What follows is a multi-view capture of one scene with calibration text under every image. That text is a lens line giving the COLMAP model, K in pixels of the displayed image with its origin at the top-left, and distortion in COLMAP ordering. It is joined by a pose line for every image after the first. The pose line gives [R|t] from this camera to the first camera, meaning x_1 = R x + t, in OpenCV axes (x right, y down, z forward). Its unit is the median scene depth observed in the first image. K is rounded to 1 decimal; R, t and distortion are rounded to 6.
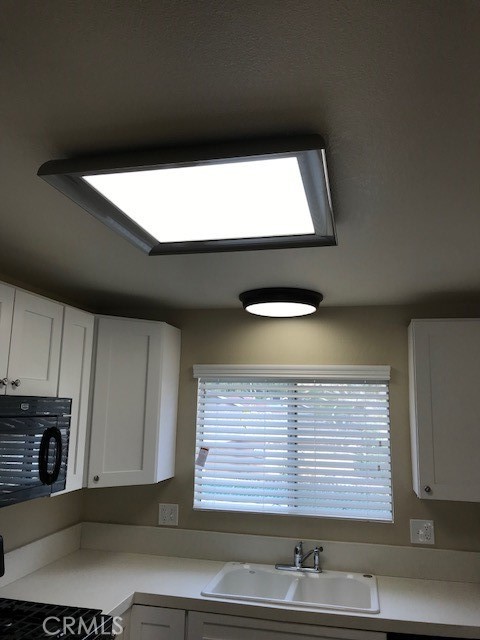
lens RADIAL K [[520.4, 0, 243.8], [0, 520.4, 317.1], [0, 0, 1]] dist [0.003919, 0.003168]
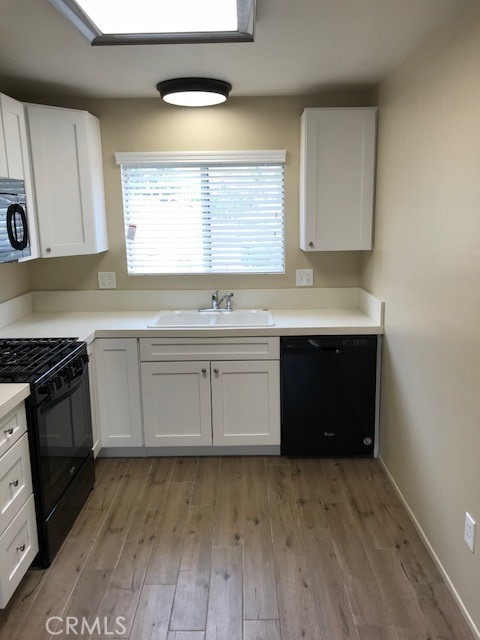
lens RADIAL K [[516.7, 0, 244.6], [0, 516.7, 309.8], [0, 0, 1]] dist [0.044063, -0.064876]
pose [[0.976317, -0.075327, 0.202808, -0.090603], [-0.002064, 0.934141, 0.356897, 0.010264], [-0.216335, -0.348863, 0.911863, -0.224075]]
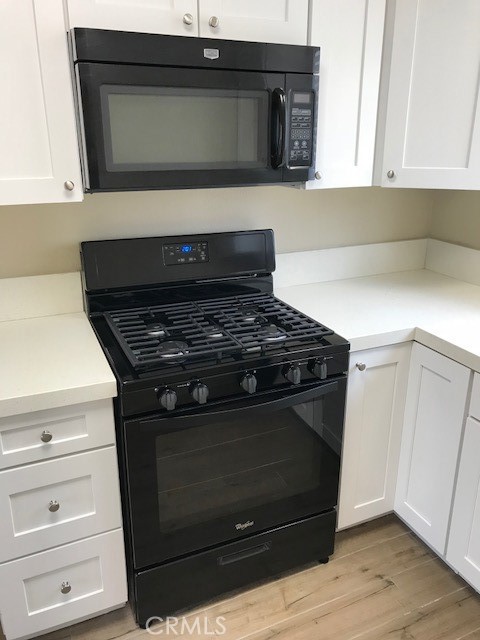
lens RADIAL K [[516.7, 0, 244.6], [0, 516.7, 309.8], [0, 0, 1]] dist [0.044063, -0.064876]
pose [[0.599712, 0.234114, -0.765203, 0.178365], [0.149157, 0.906783, 0.394330, 0.157258], [0.786192, -0.350620, 0.508889, 0.389464]]
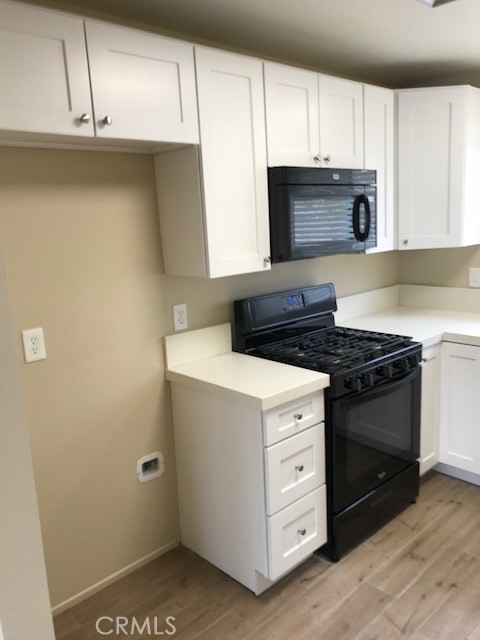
lens RADIAL K [[516.7, 0, 244.6], [0, 516.7, 309.8], [0, 0, 1]] dist [0.044063, -0.064876]
pose [[0.820135, 0.038870, -0.570849, 0.079829], [0.164560, 0.939512, 0.300395, 0.047017], [0.547996, -0.340303, 0.764130, -0.110707]]
